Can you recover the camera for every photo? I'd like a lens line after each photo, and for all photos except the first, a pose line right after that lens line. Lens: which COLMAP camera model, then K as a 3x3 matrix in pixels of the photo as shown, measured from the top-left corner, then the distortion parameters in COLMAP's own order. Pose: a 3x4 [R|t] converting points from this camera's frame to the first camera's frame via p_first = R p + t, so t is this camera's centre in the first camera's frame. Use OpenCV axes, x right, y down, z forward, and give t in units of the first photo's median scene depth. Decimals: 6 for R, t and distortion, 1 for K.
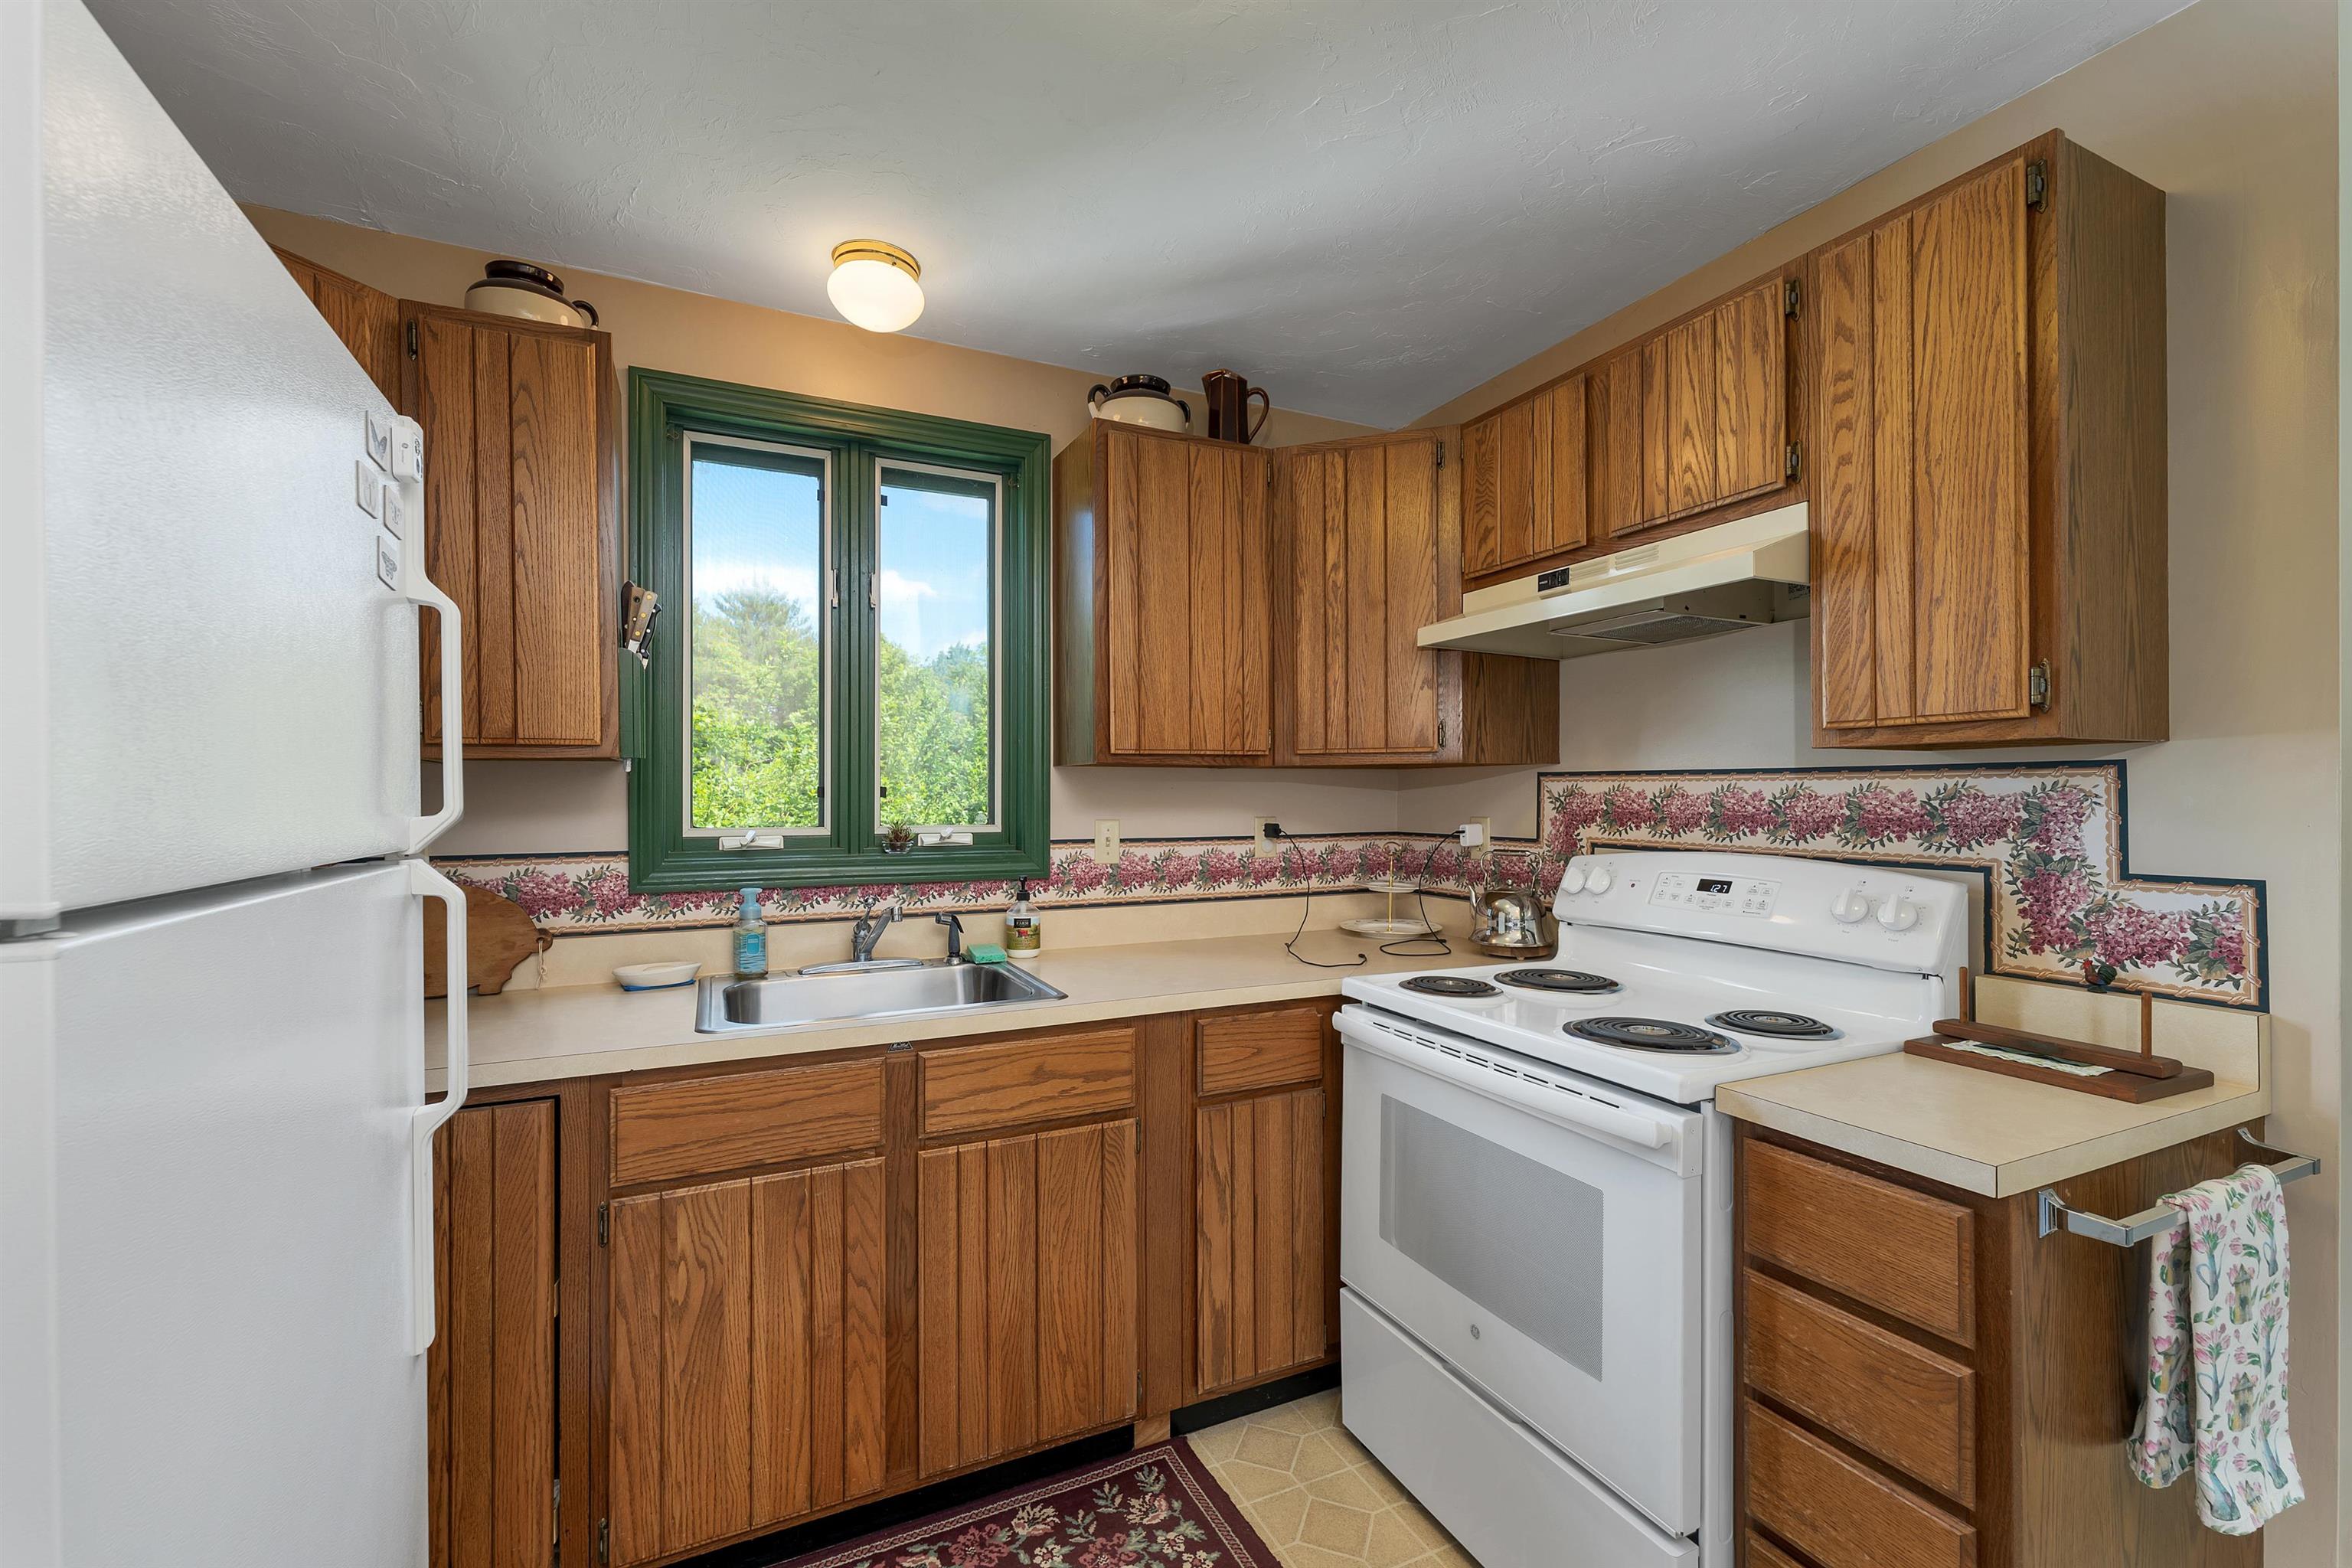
lens RADIAL K [[979.3, 0, 1158.4], [0, 979.3, 794.6], [0, 0, 1]] dist [-0.003086, 0.000109]
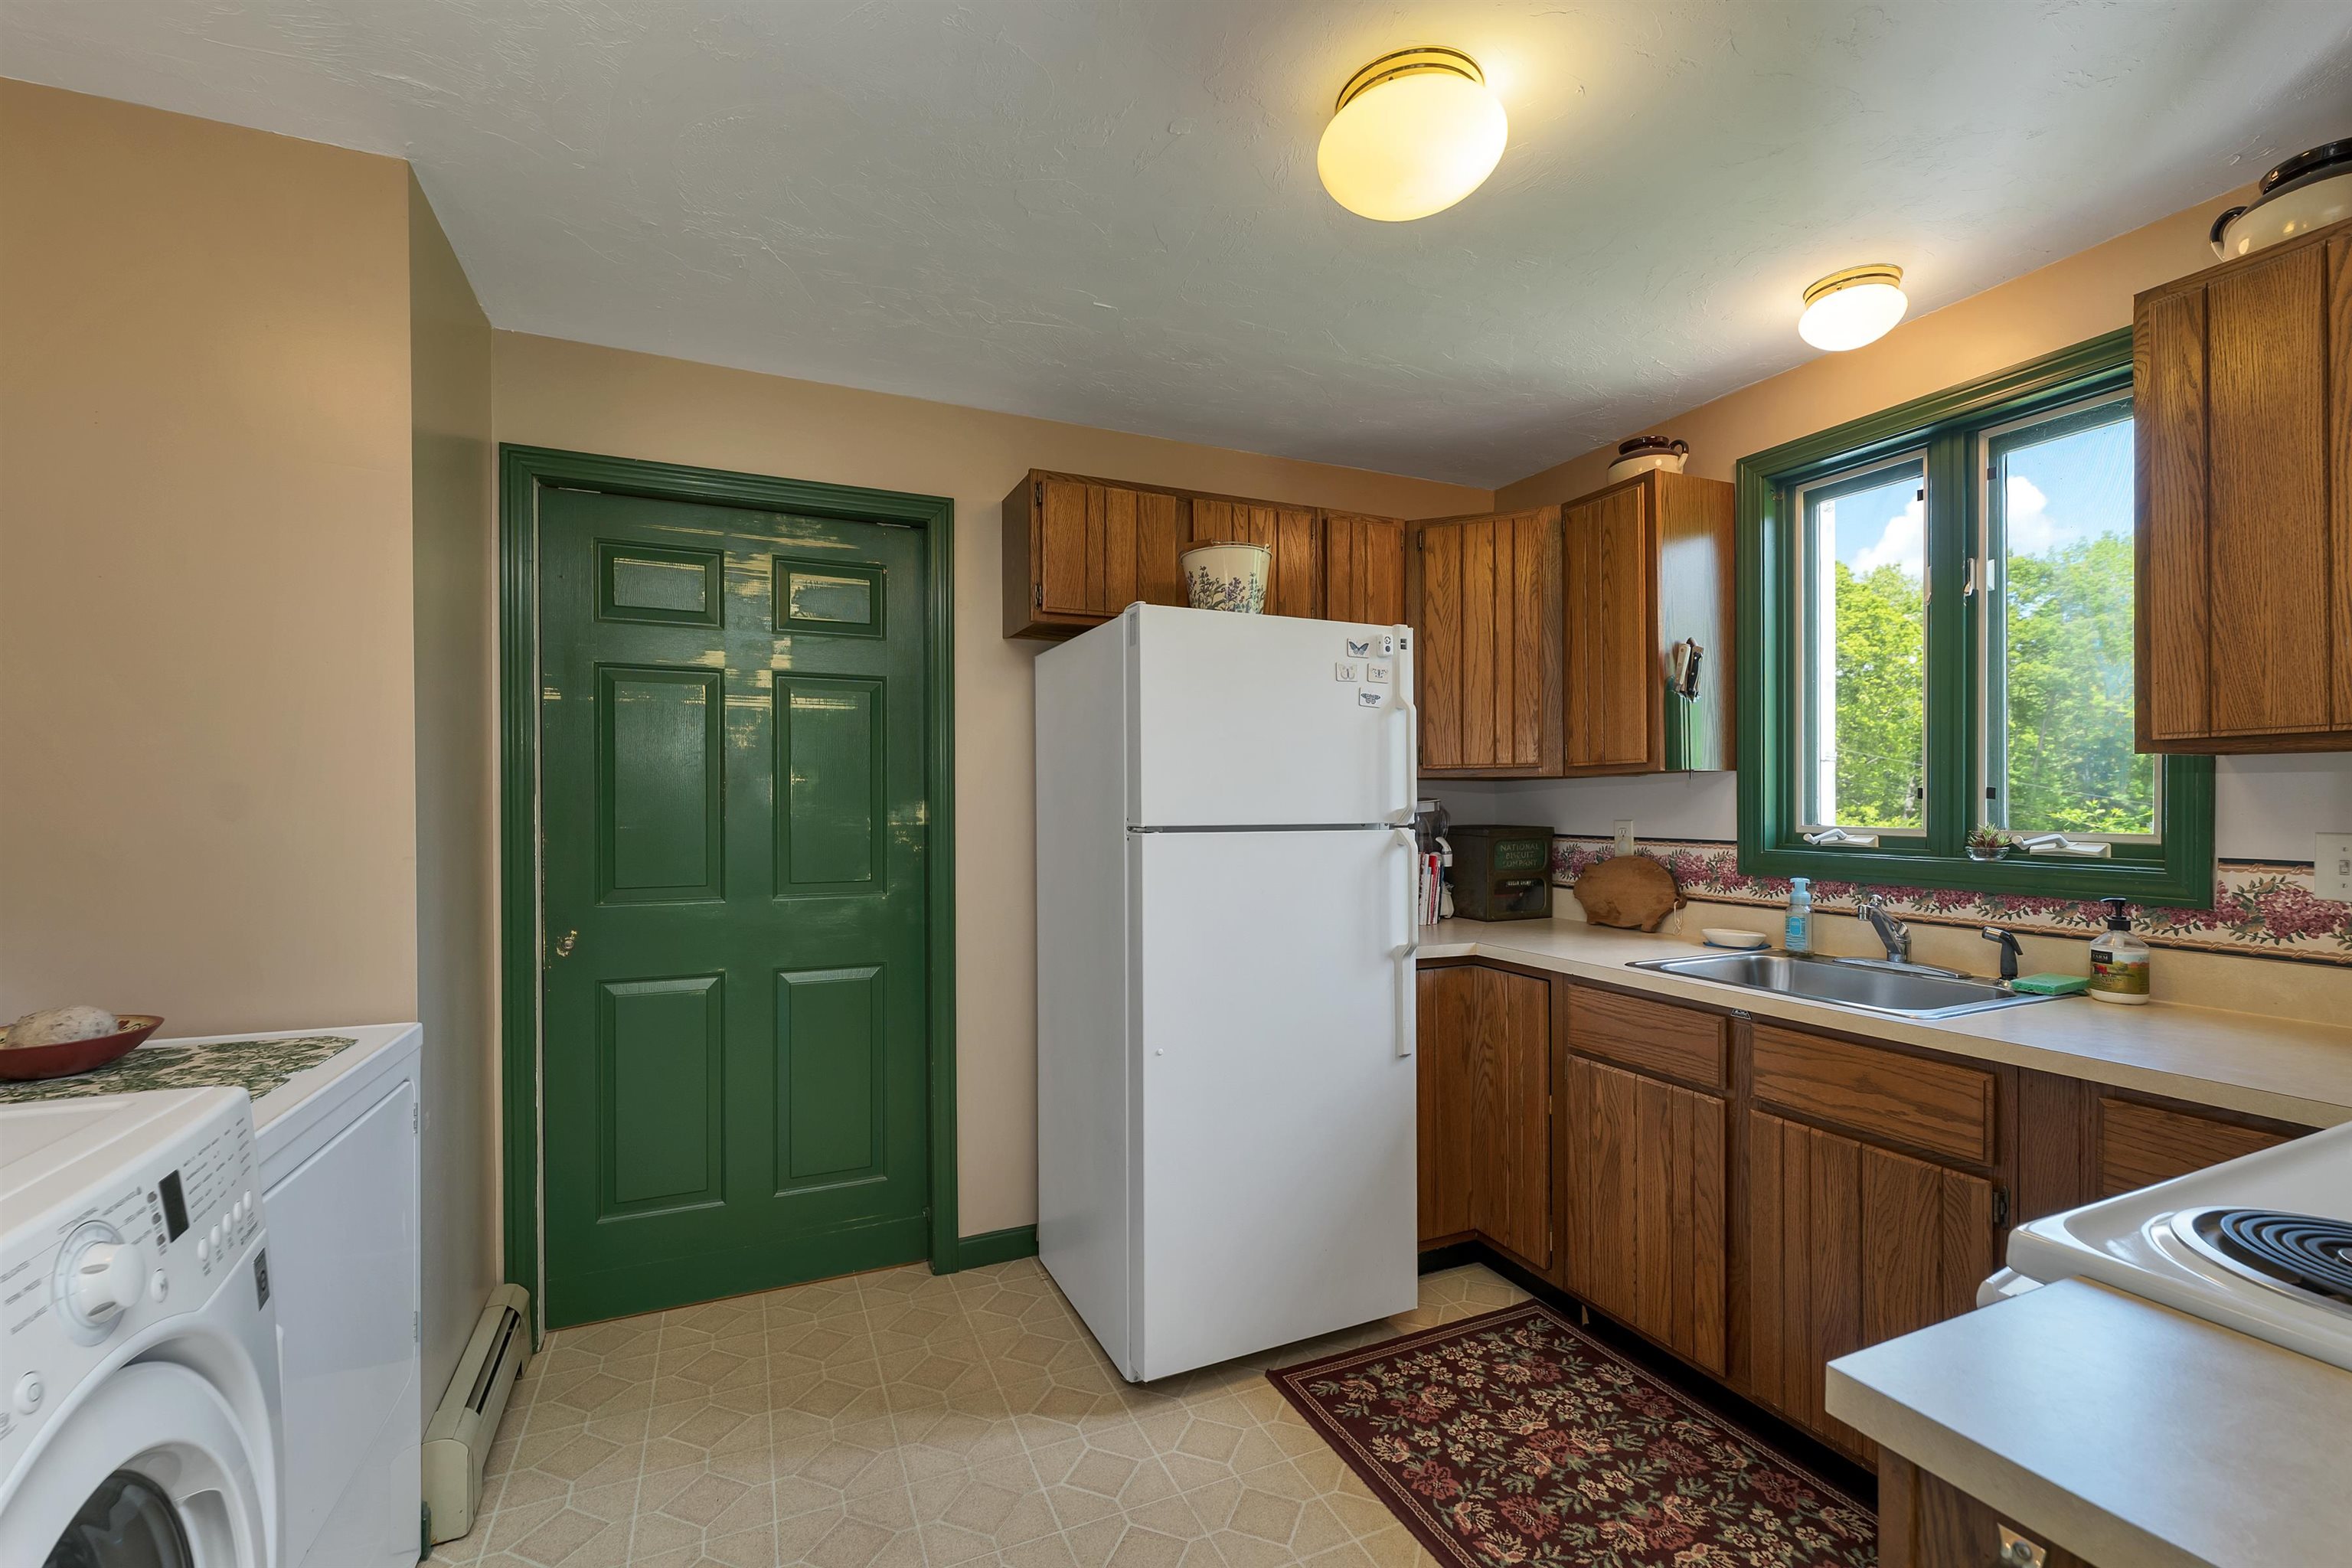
lens RADIAL K [[979.3, 0, 1158.4], [0, 979.3, 794.6], [0, 0, 1]] dist [-0.003086, 0.000109]
pose [[-0.036682, -0.001600, -0.999326, 0.785245], [0.008556, 0.999962, -0.001915, -0.007341], [0.999290, -0.008621, -0.036667, 0.295820]]
